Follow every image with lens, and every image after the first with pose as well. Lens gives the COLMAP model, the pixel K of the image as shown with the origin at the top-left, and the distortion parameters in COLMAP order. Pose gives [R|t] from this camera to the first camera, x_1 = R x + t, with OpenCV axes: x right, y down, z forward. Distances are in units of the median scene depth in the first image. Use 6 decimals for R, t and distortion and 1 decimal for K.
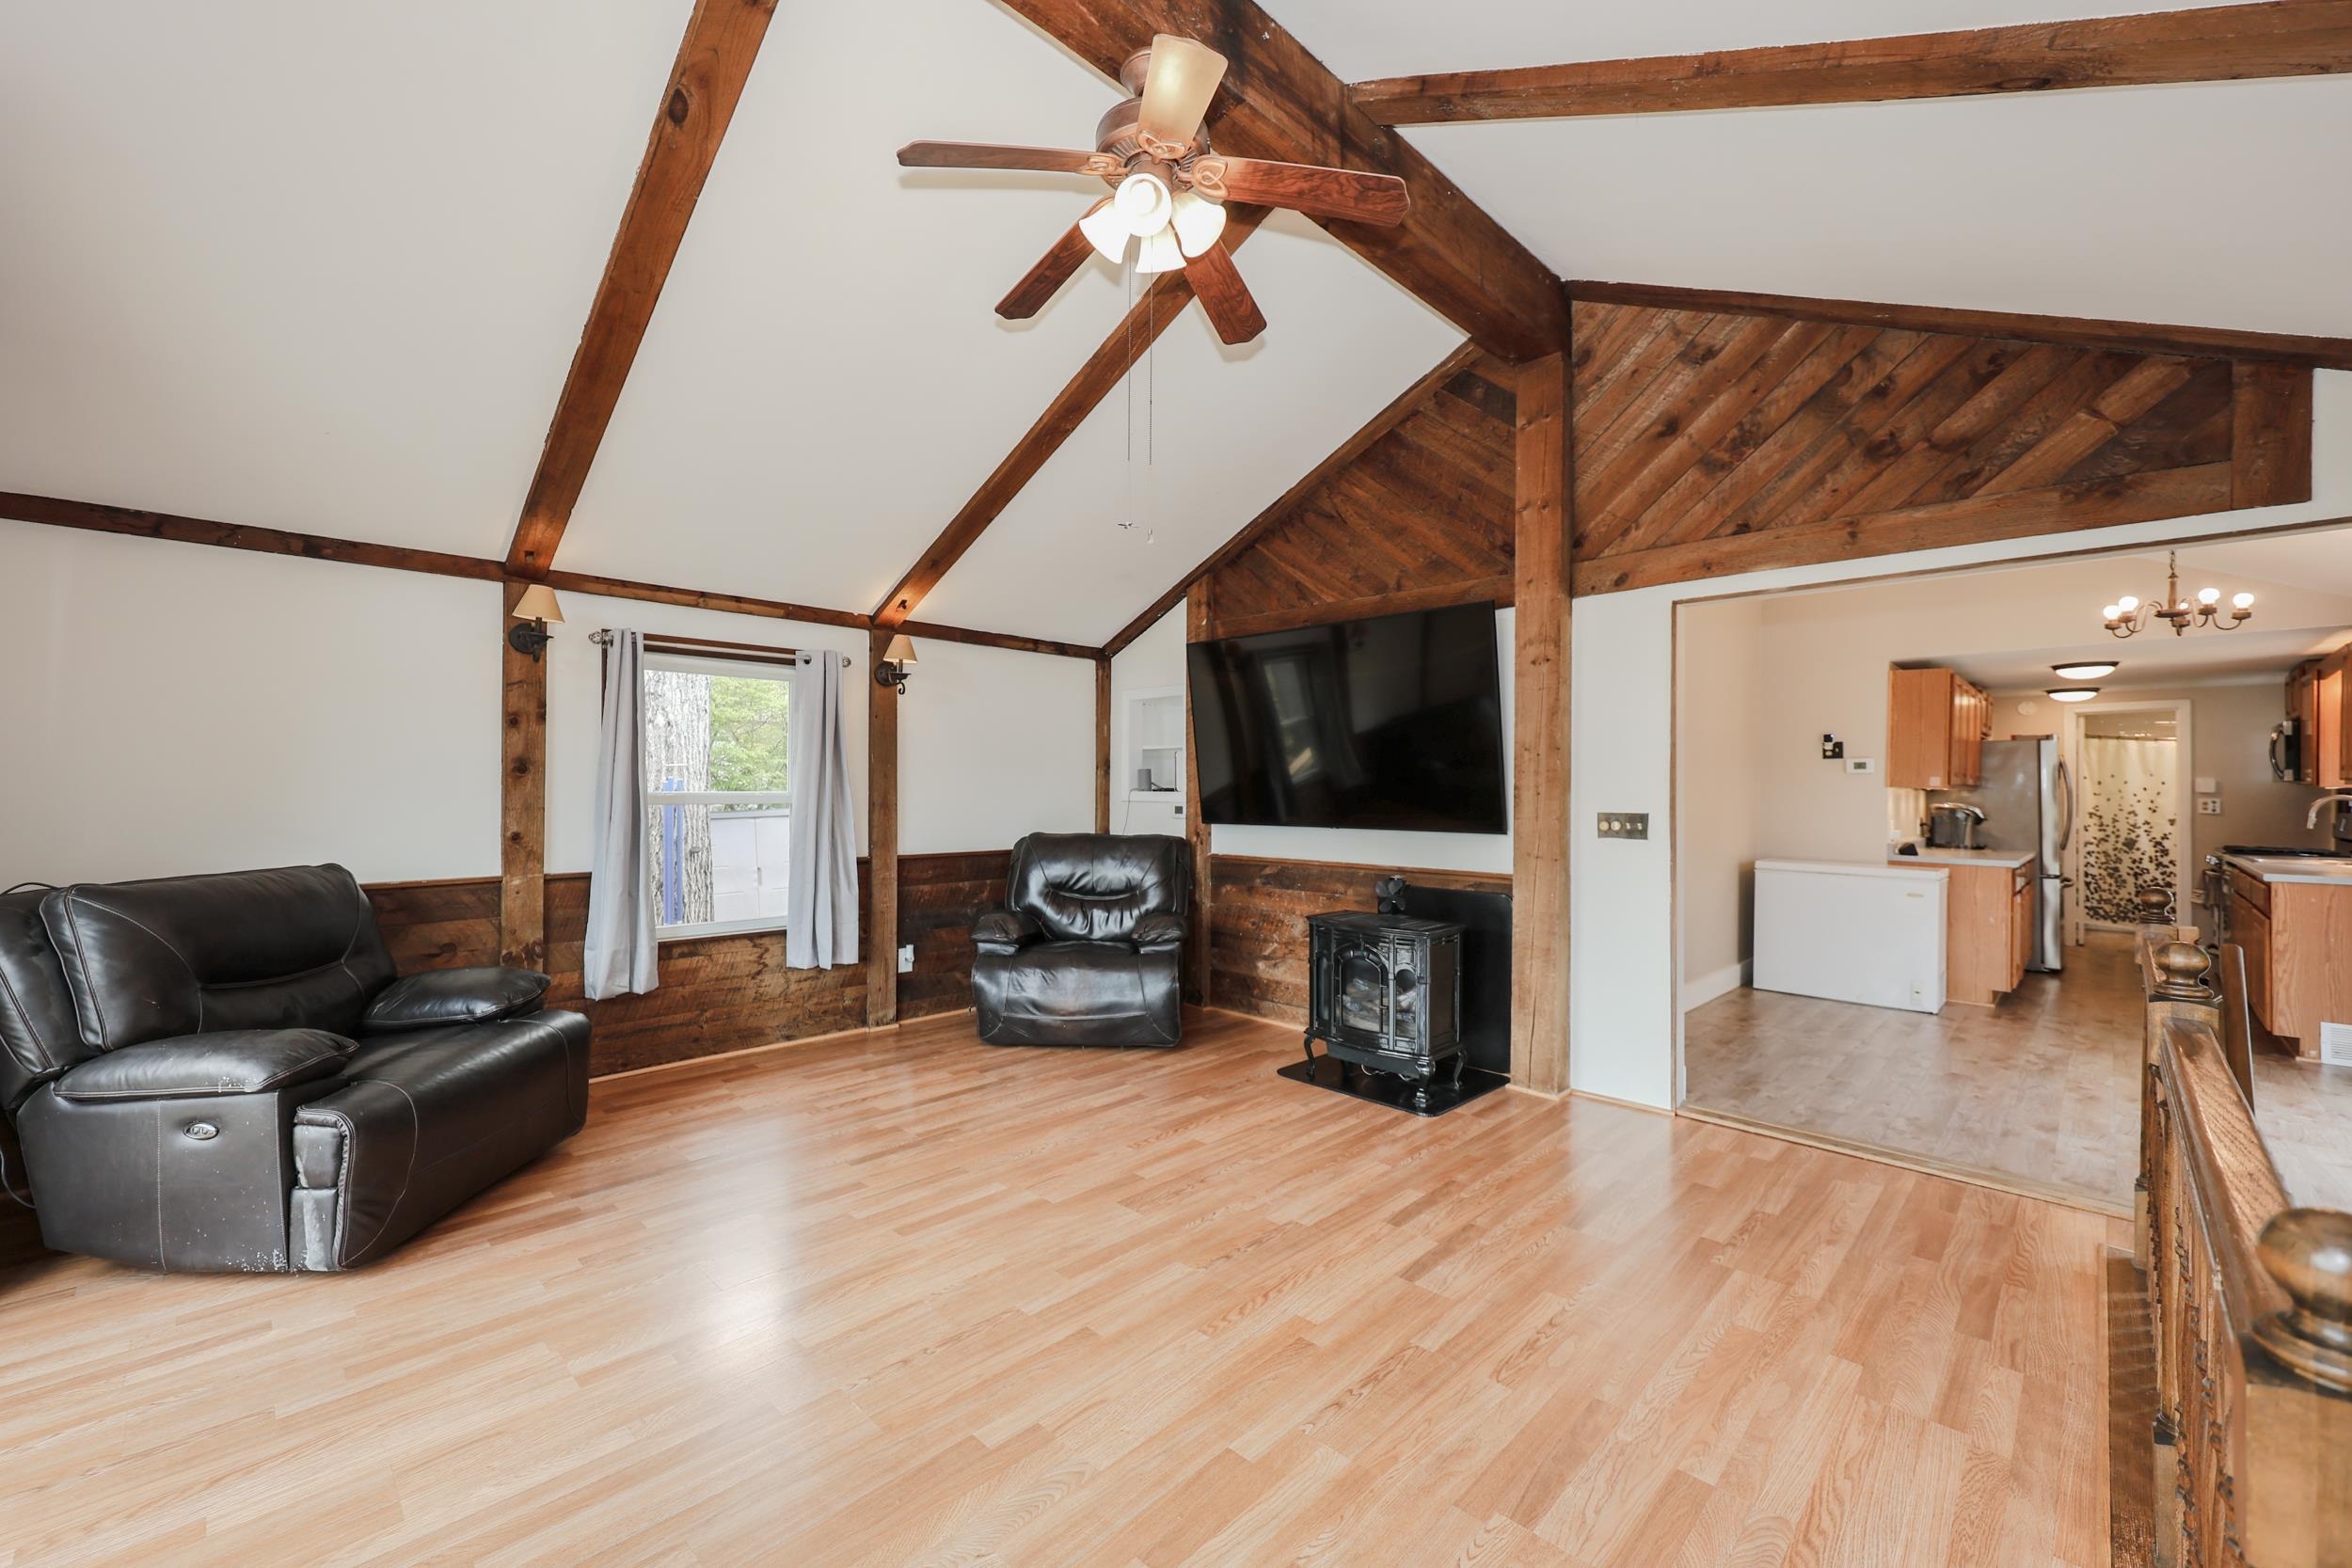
lens RADIAL K [[958.1, 0, 1165.0], [0, 958.1, 784.4], [0, 0, 1]] dist [0.001805, 0.000050]
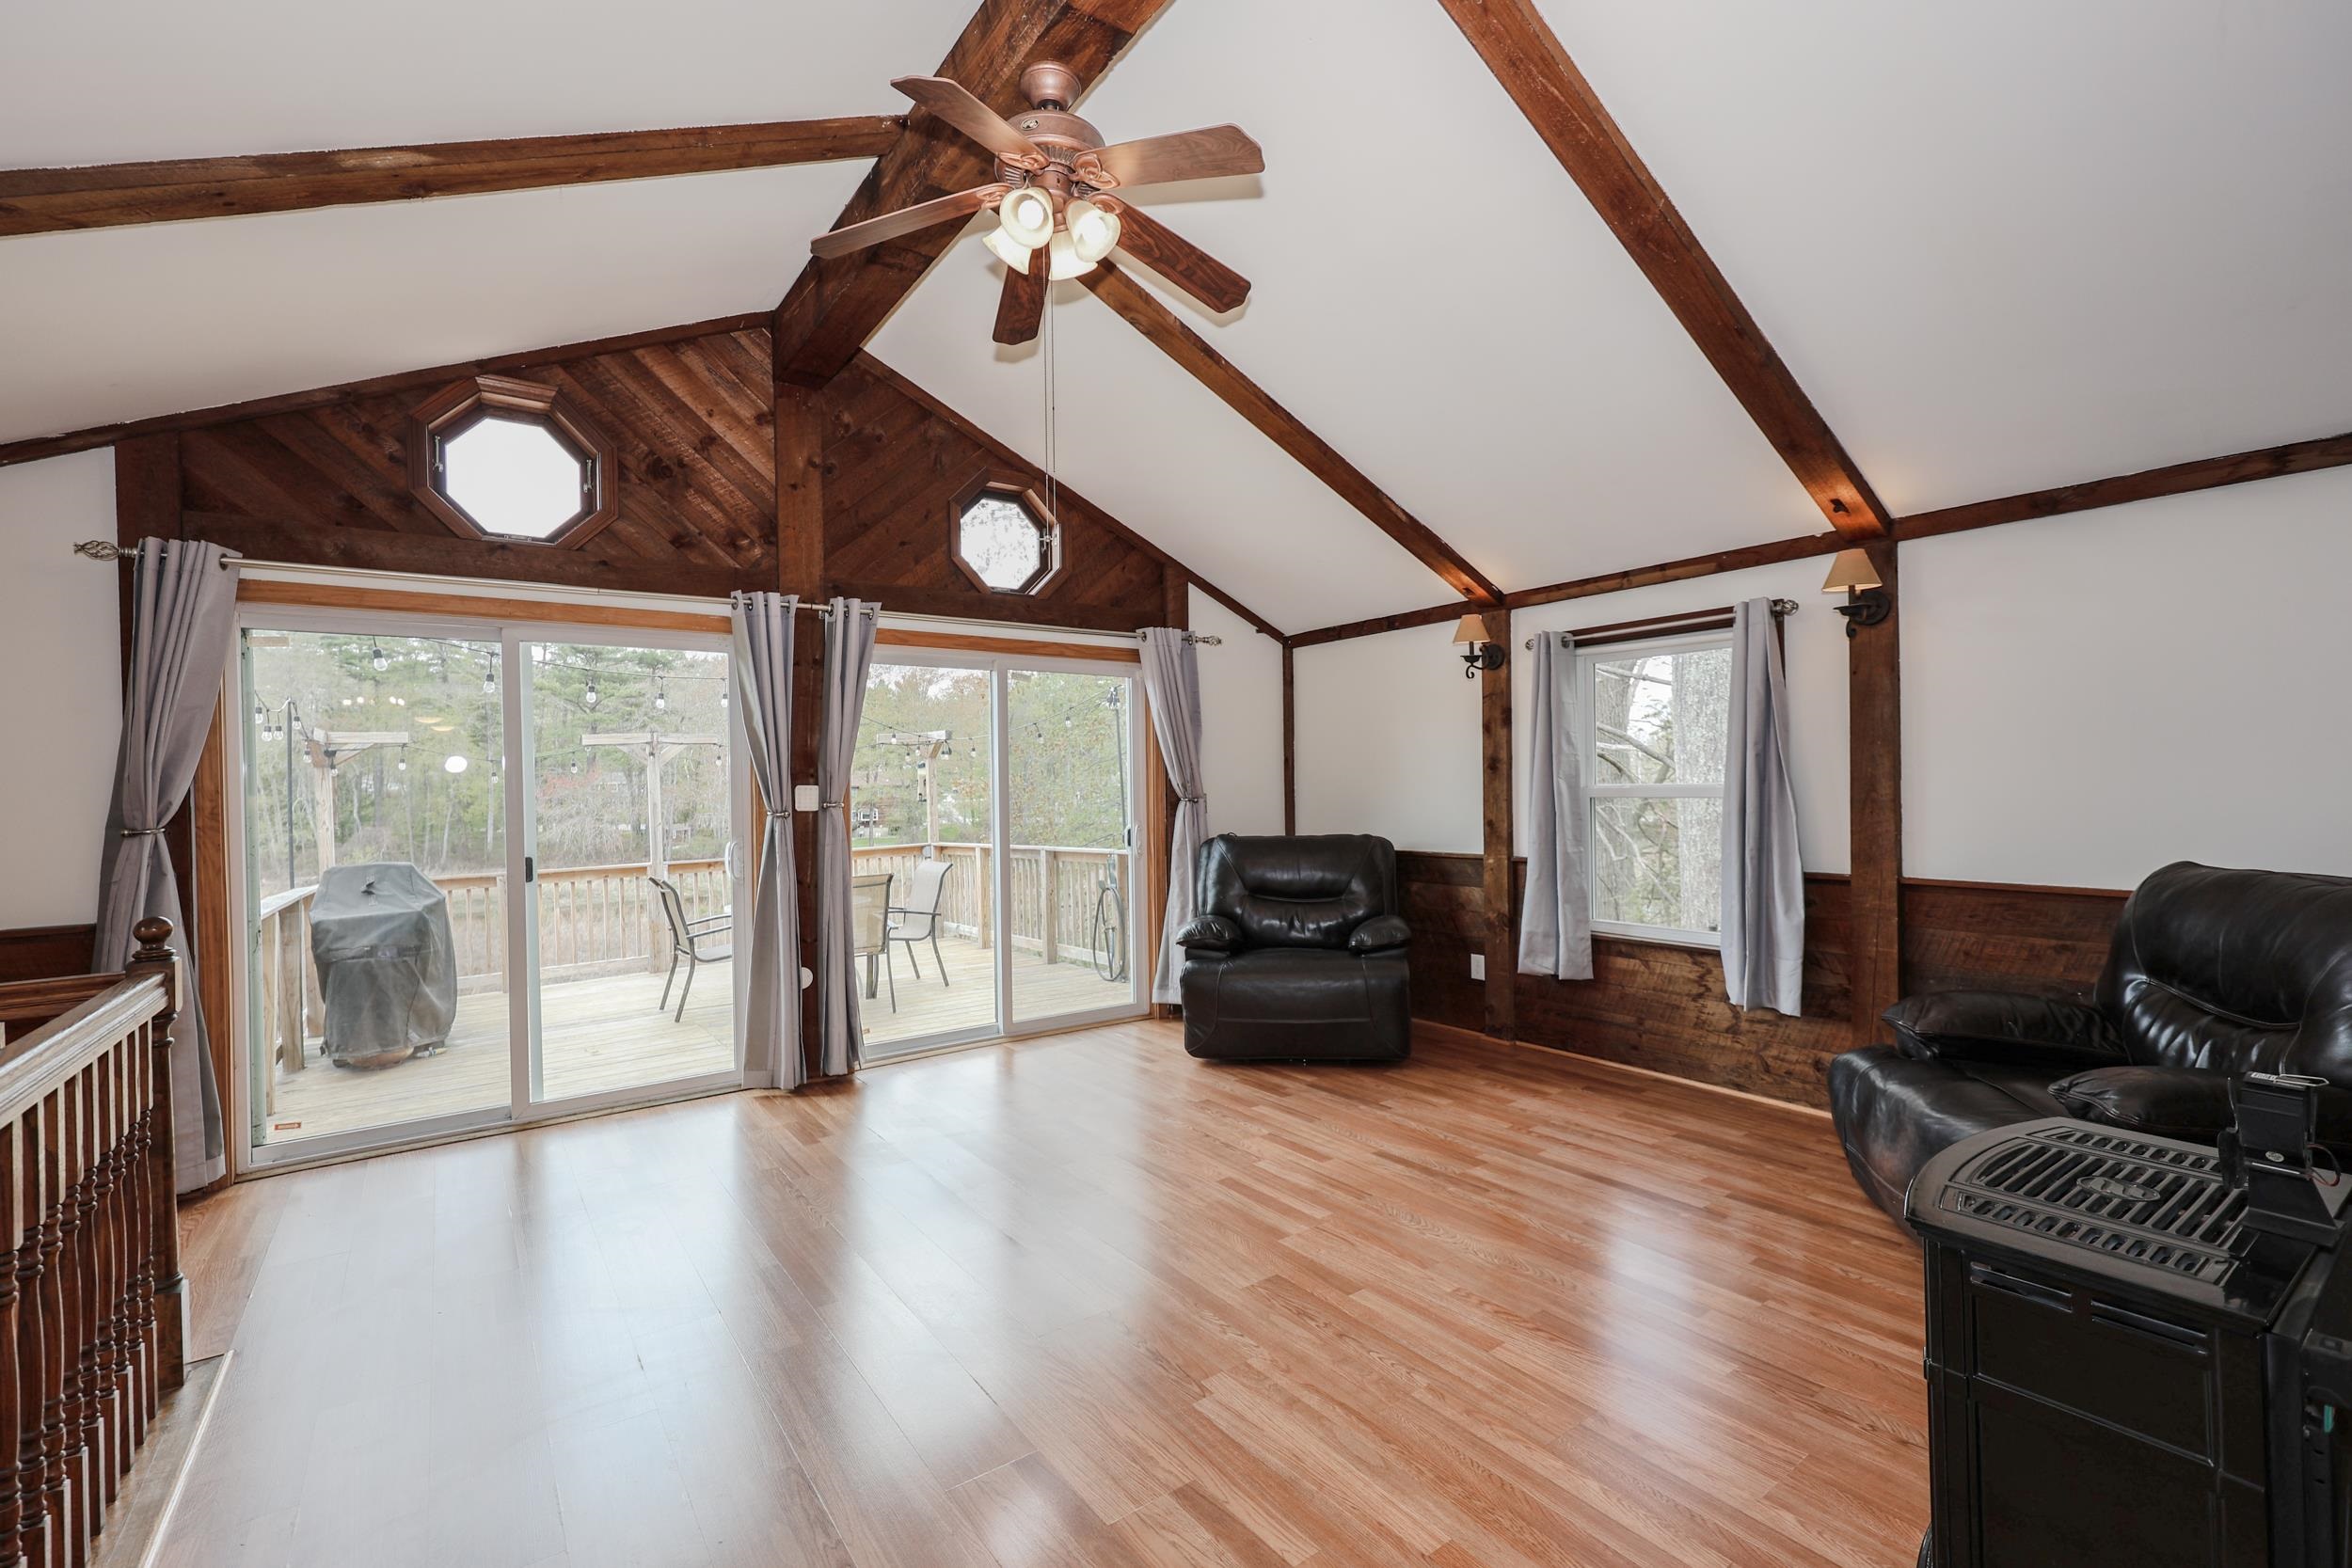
lens RADIAL K [[1025.6, 0, 1173.8], [0, 1025.6, 787.0], [0, 0, 1]] dist [0.001650, 0.000058]
pose [[-0.171810, -0.000117, -0.985130, 0.575632], [0.020062, 0.999792, -0.003618, 0.004850], [0.984926, -0.020385, -0.171772, 0.721503]]
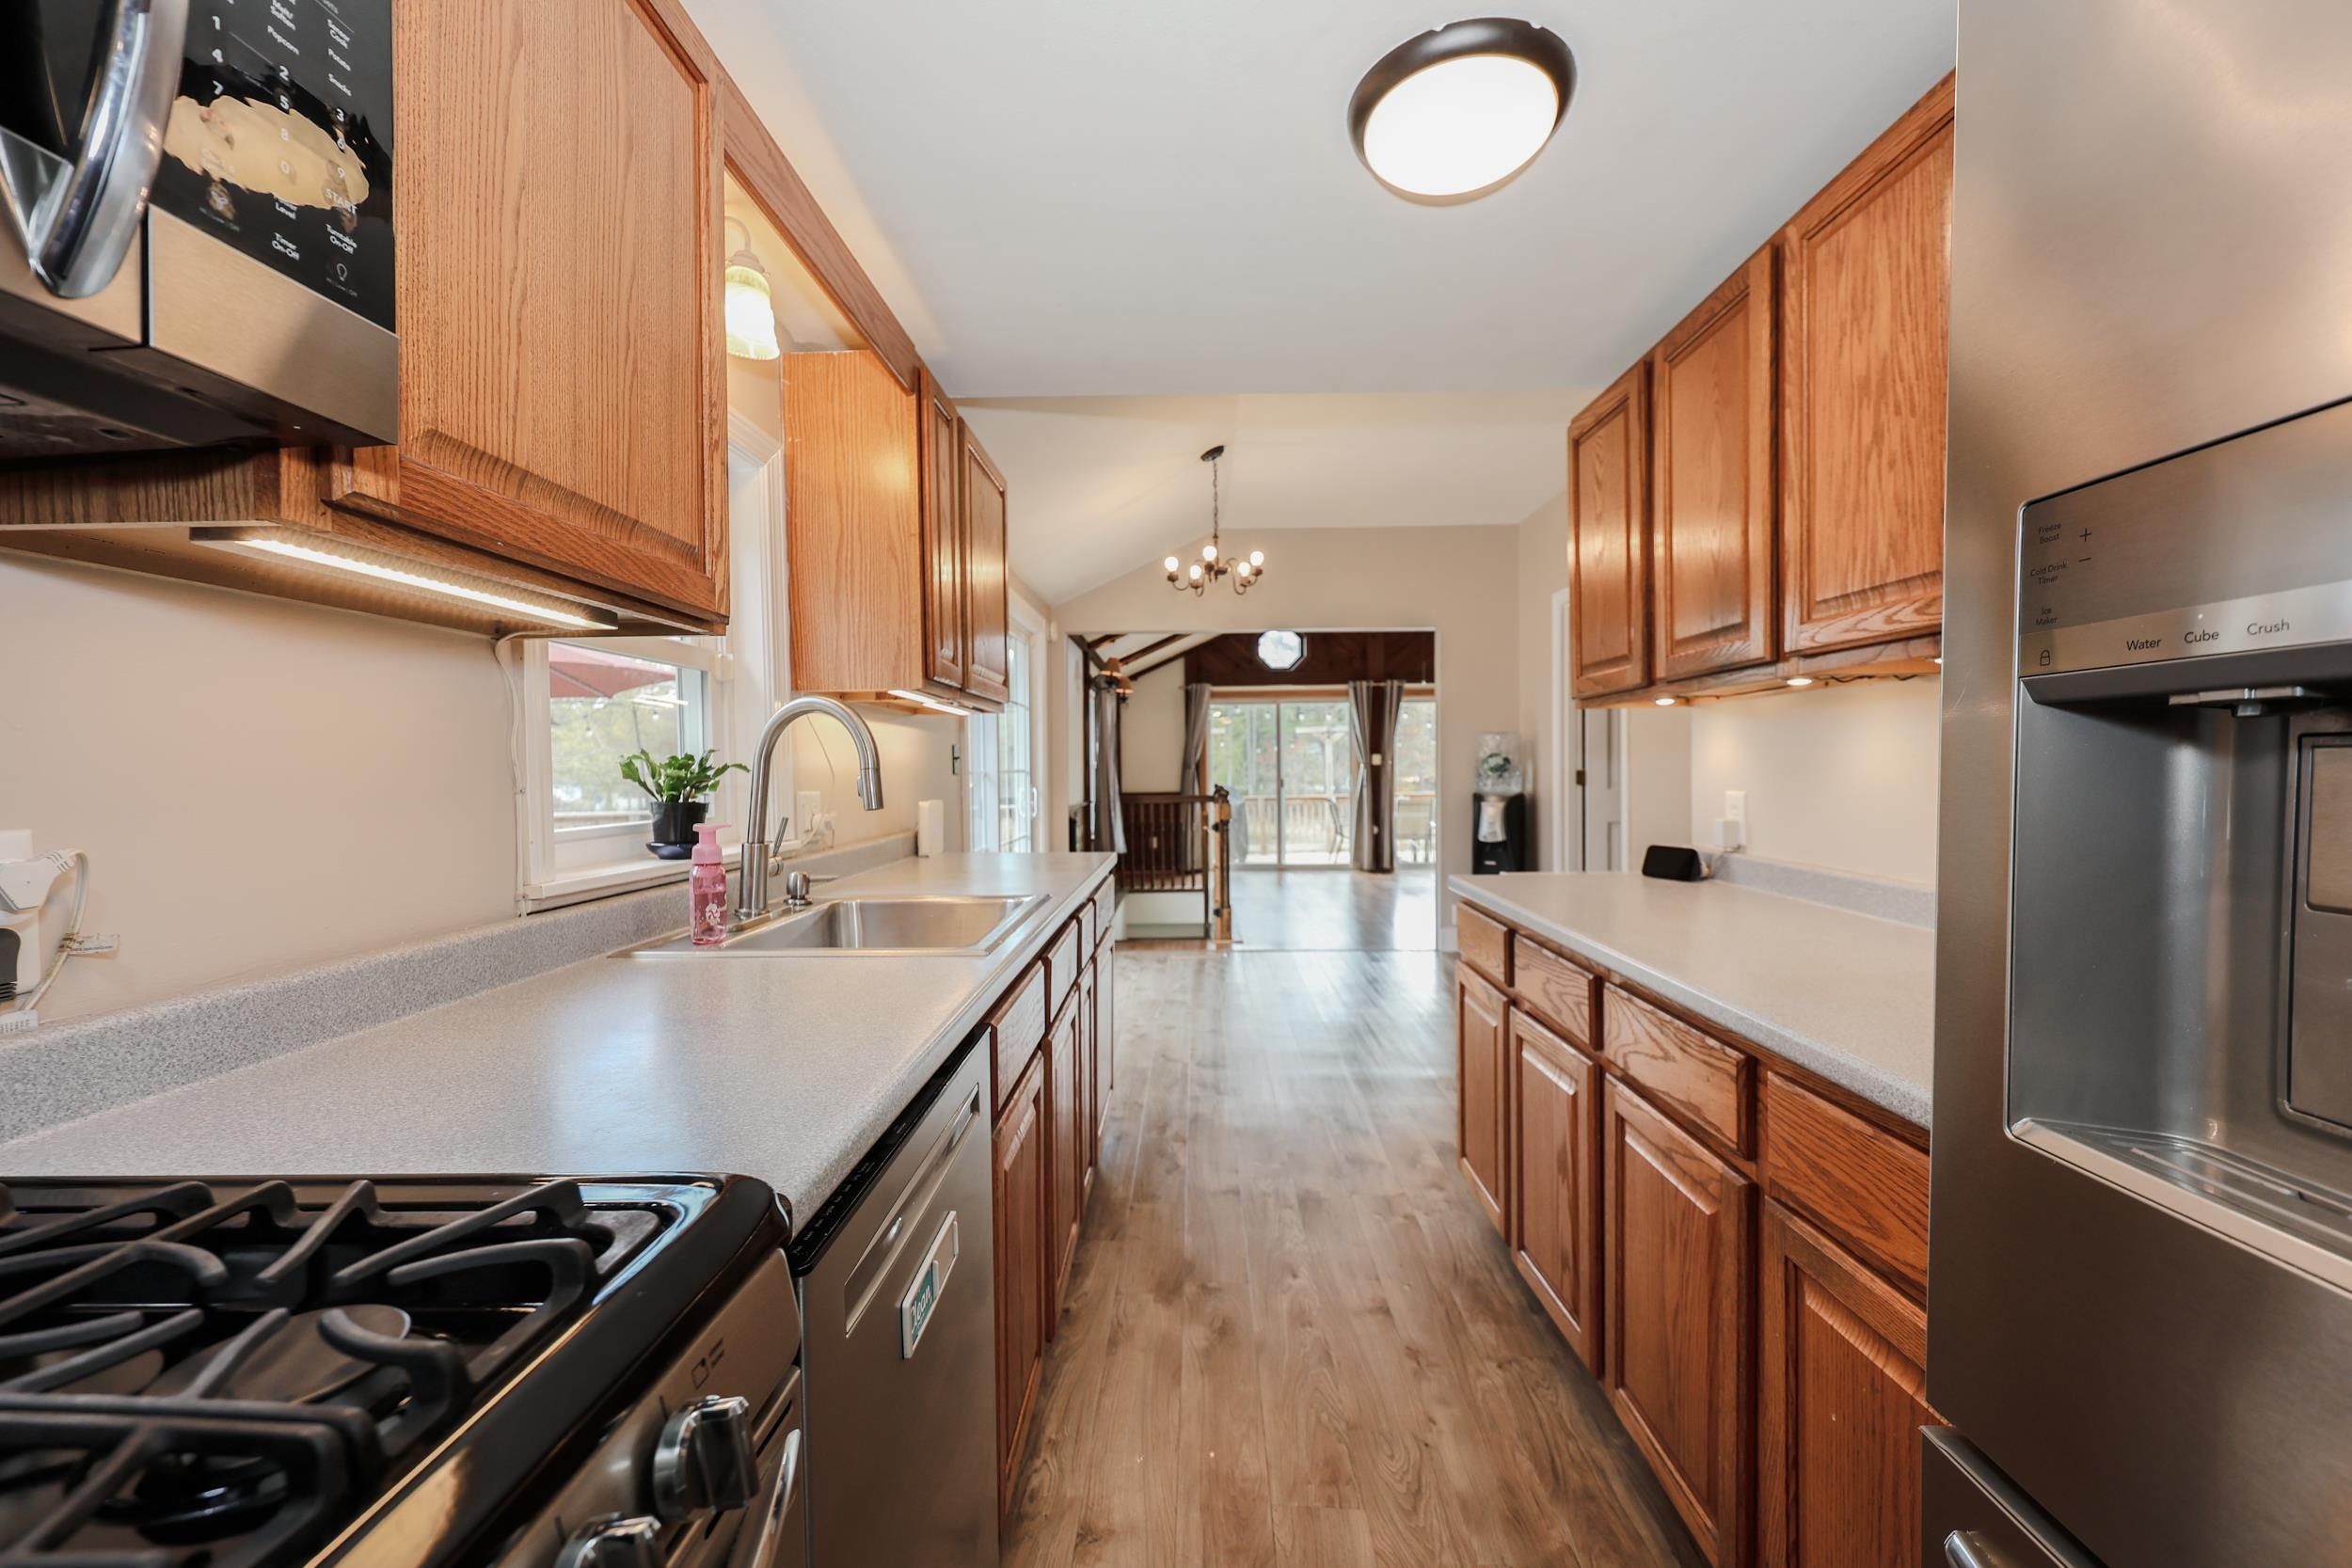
lens RADIAL K [[951.5, 0, 1176.0], [0, 951.5, 784.0], [0, 0, 1]] dist [0.000459, 0.000009]
pose [[-0.727902, 0.009504, -0.685615, 1.659585], [0.005420, 0.999952, 0.008106, 0.044737], [0.685660, 0.002184, -0.727919, 1.596151]]
